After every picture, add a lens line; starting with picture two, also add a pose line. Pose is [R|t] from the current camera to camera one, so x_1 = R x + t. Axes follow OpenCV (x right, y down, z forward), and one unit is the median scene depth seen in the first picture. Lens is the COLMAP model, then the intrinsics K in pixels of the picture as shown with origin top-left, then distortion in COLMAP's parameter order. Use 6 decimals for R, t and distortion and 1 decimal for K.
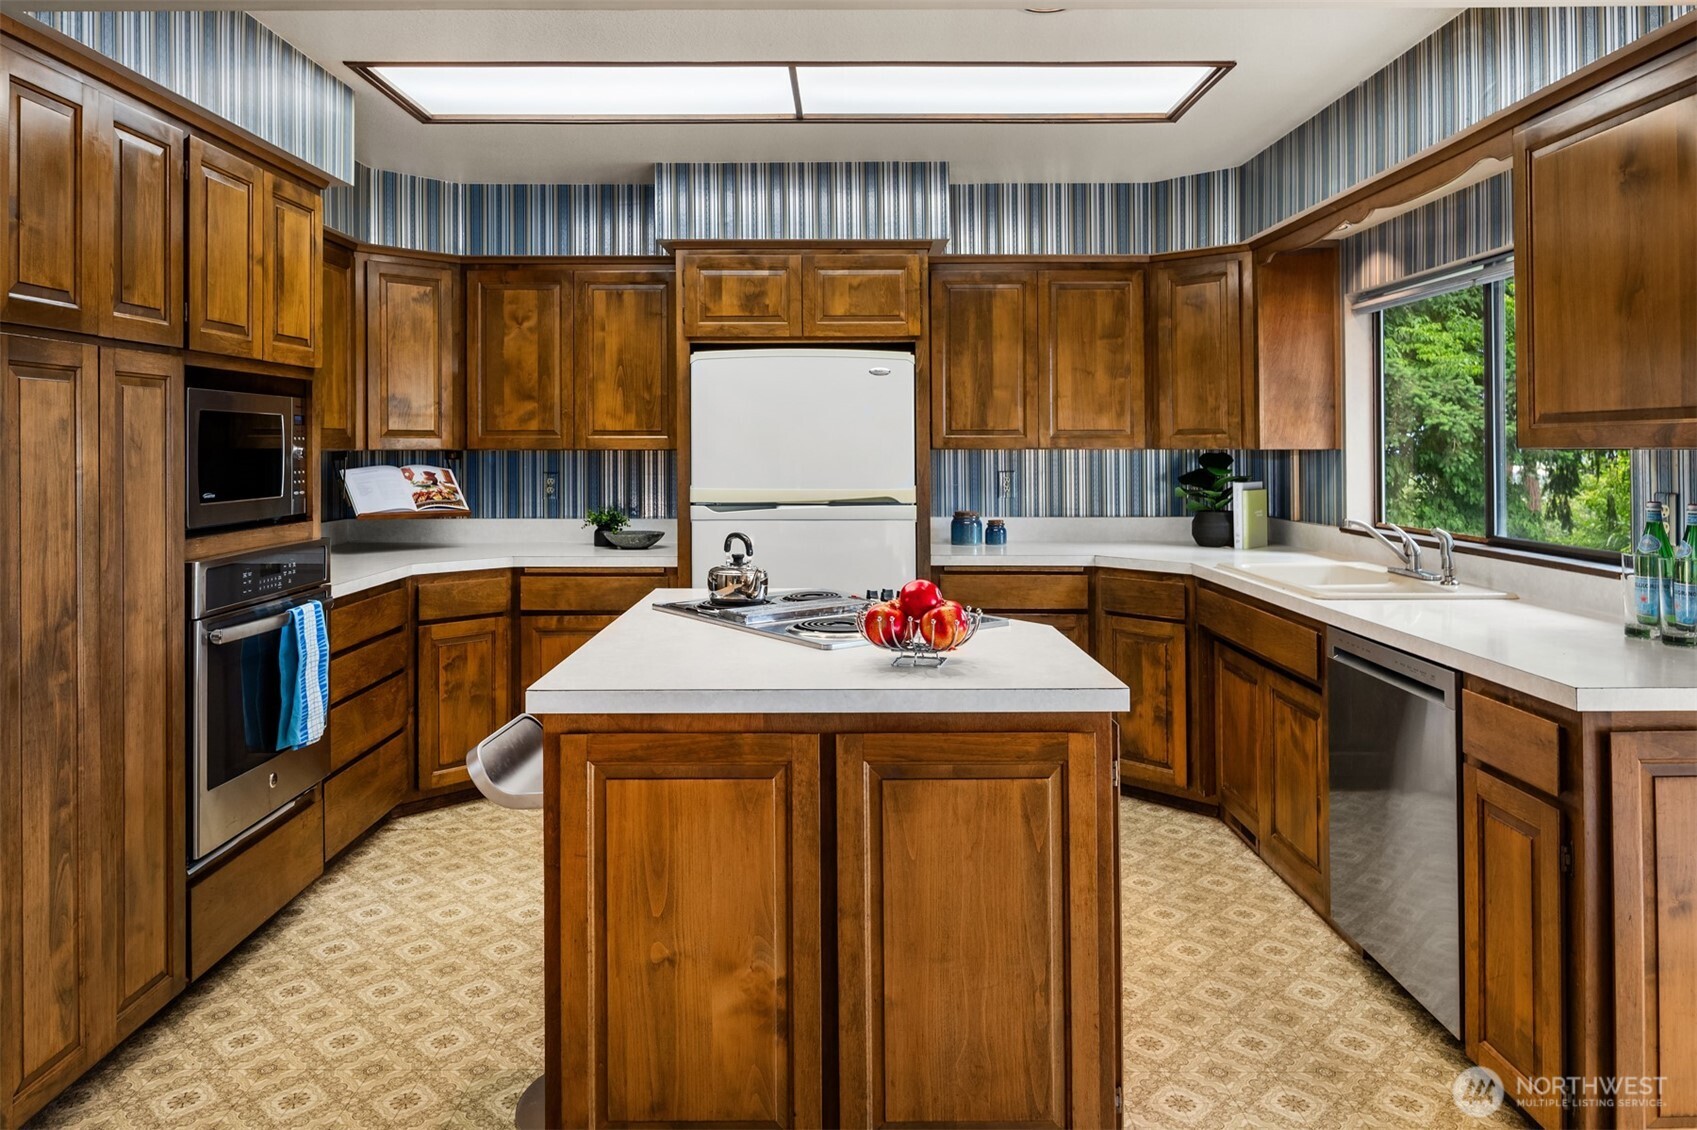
lens RADIAL K [[1112.3, 0, 848.4], [0, 1112.3, 420.5], [0, 0, 1]] dist [-0.010468, -0.001921]
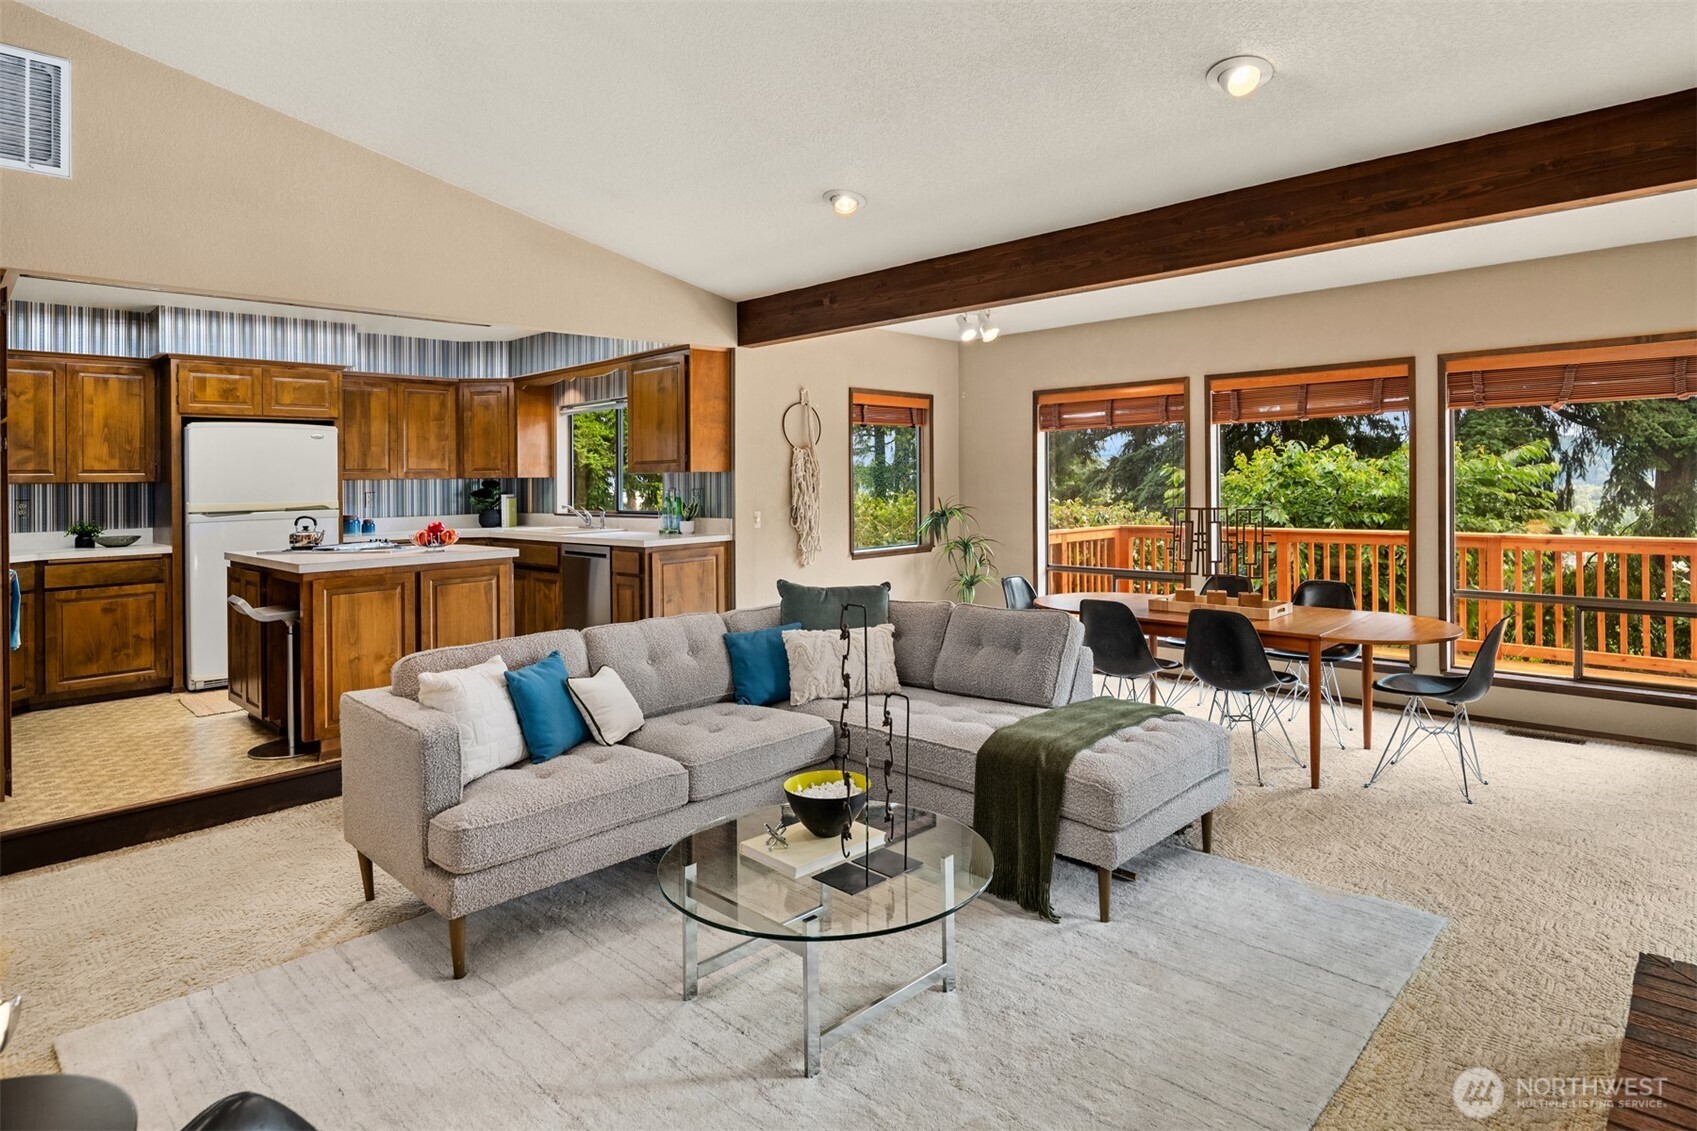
lens RADIAL K [[917.6, 0, 869.3], [0, 917.6, 437.0], [0, 0, 1]] dist [-0.003046, -0.001187]
pose [[0.693054, 0.021396, 0.720568, -0.409218], [-0.000127, 0.999563, -0.029559, 0.000724], [-0.720886, 0.020395, 0.692754, -0.663829]]
